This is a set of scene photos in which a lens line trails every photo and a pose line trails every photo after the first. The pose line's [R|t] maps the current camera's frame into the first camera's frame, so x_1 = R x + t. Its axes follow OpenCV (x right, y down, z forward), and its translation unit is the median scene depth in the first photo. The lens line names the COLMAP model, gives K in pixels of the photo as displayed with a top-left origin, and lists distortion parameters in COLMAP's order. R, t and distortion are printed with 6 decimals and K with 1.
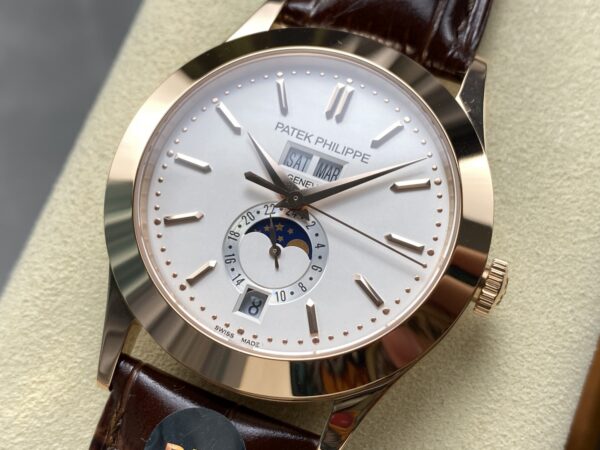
lens RADIAL K [[935.8, 0, 286.6], [0, 935.8, 223.5], [0, 0, 1]] dist [0.307126, -1.366693]
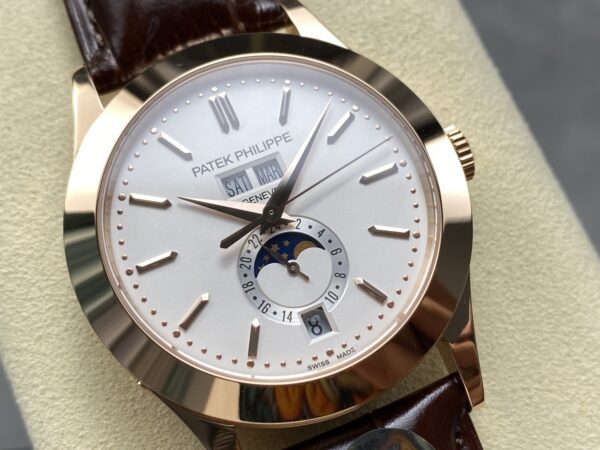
lens RADIAL K [[935.8, 0, 286.6], [0, 935.8, 223.5], [0, 0, 1]] dist [0.307126, -1.366693]
pose [[0.682266, -0.655251, 0.324283, -0.285500], [0.657321, 0.743949, 0.120282, -0.118644], [-0.320065, 0.131094, 0.938282, 0.099722]]
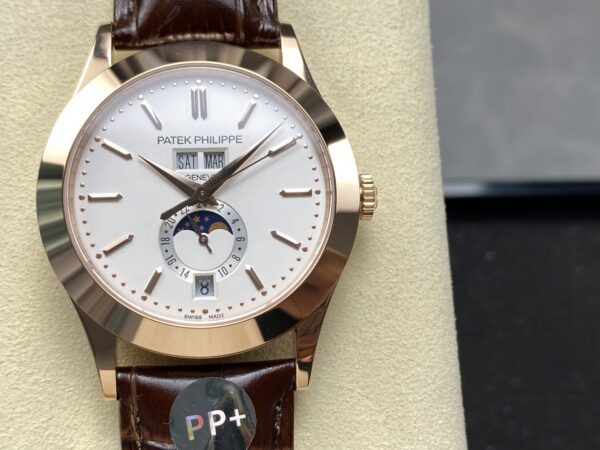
lens RADIAL K [[935.8, 0, 286.6], [0, 935.8, 223.5], [0, 0, 1]] dist [0.307126, -1.366693]
pose [[0.889286, -0.394945, 0.230628, -0.181960], [0.362254, 0.916082, 0.171946, -0.153957], [-0.279183, -0.069363, 0.957729, -0.186265]]
